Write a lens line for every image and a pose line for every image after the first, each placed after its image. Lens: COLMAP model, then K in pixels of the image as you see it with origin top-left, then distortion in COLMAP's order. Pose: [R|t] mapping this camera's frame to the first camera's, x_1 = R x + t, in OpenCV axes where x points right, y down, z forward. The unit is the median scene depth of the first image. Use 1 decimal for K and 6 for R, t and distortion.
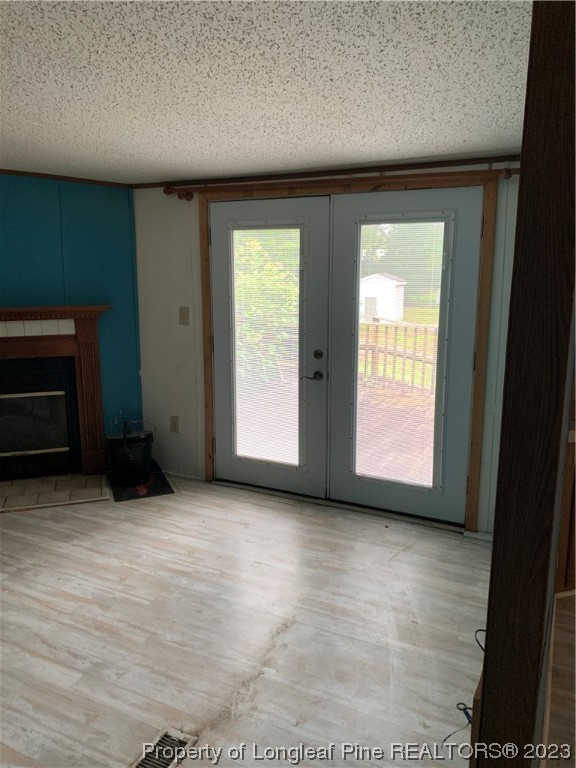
lens RADIAL K [[591.9, 0, 289.2], [0, 591.9, 377.4], [0, 0, 1]] dist [0.037317, -0.029358]
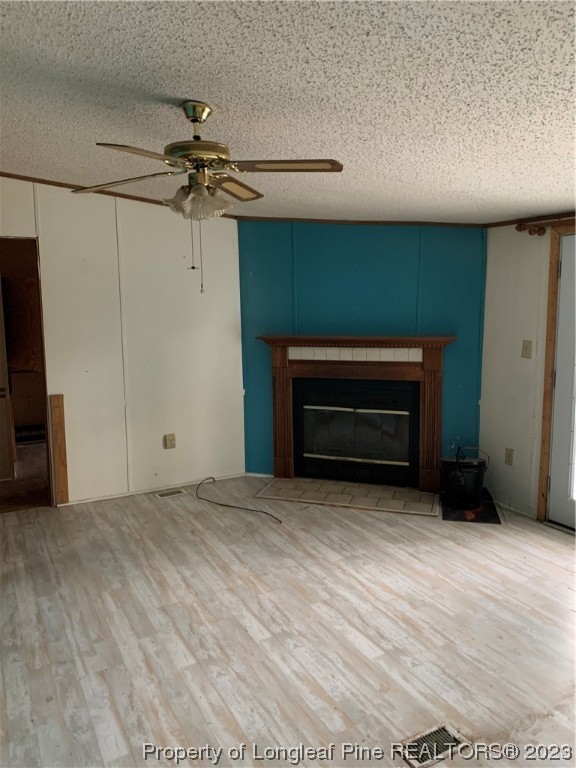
lens RADIAL K [[591.9, 0, 286.7], [0, 591.9, 384.8], [0, 0, 1]] dist [0.037317, -0.029358]
pose [[0.817956, 0.077948, -0.569976, 0.078886], [-0.101411, 0.994799, -0.009487, 0.007766], [0.566272, 0.065562, 0.821607, -0.059784]]
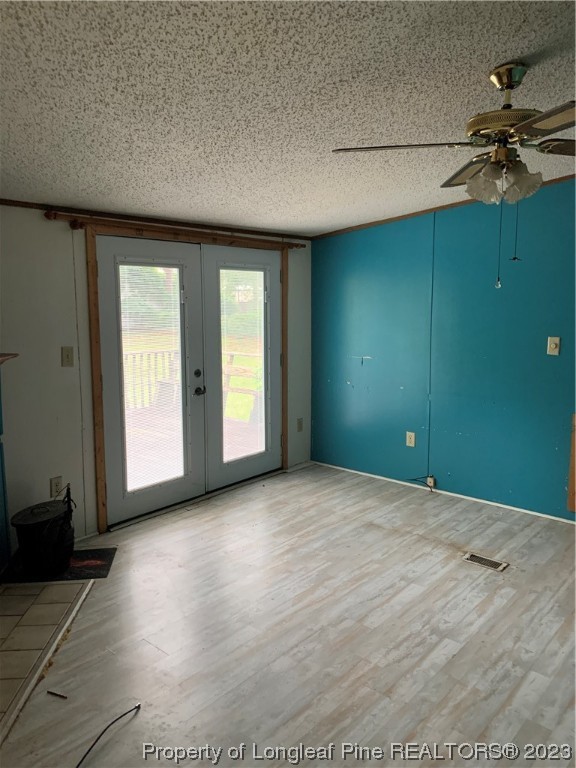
lens RADIAL K [[591.9, 0, 292.3], [0, 591.9, 375.8], [0, 0, 1]] dist [0.037317, -0.029358]
pose [[0.238360, -0.125162, 0.963078, -1.168283], [0.182048, 0.979841, 0.082284, -0.107344], [-0.953962, 0.155713, 0.256341, 0.564541]]
